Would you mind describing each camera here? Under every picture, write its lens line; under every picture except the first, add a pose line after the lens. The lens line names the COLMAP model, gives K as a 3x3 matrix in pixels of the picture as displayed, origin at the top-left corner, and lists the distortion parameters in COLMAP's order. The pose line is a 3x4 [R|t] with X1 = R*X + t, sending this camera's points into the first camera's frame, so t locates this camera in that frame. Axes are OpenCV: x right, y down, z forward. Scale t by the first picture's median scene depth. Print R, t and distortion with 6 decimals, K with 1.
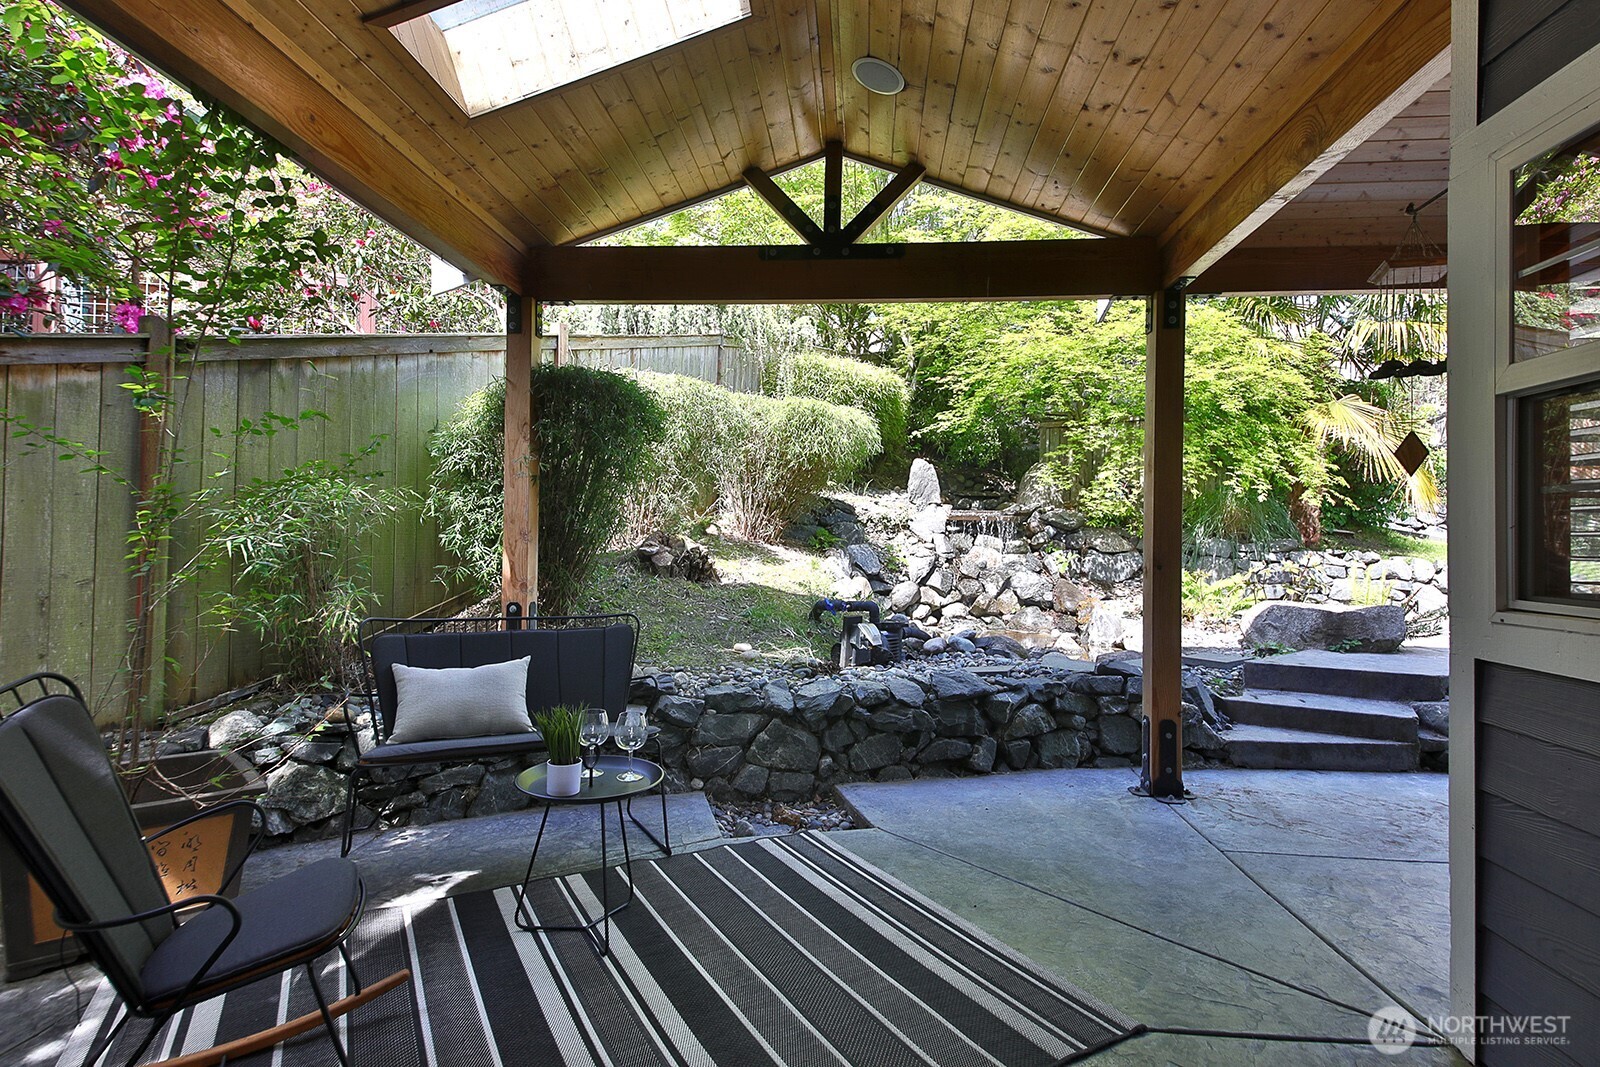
lens RADIAL K [[802.2, 0, 802.3], [0, 802.2, 532.0], [0, 0, 1]] dist [0.002094, 0.000097]
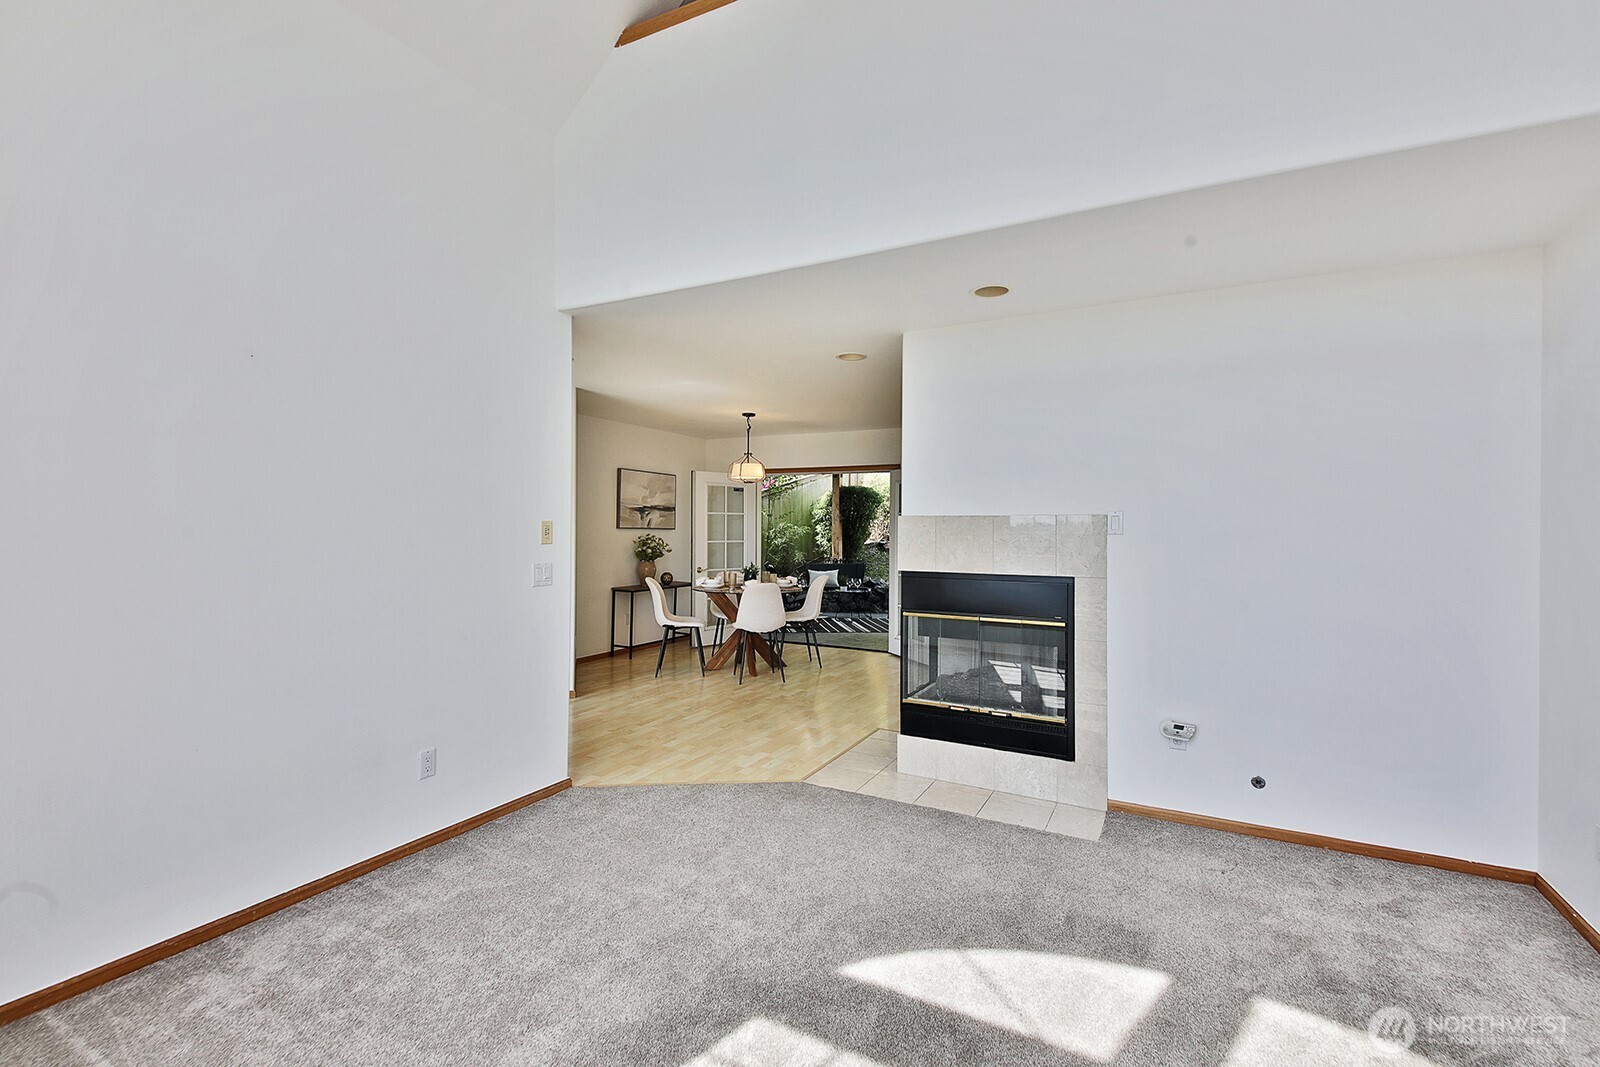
lens RADIAL K [[696.3, 0, 799.7], [0, 696.3, 531.8], [0, 0, 1]] dist [-0.000005, 0.000000]
pose [[0.920384, -0.010573, -0.390874, 0.643433], [0.014567, 0.999868, 0.007255, -0.047501], [0.390745, -0.012371, 0.920416, -1.741738]]
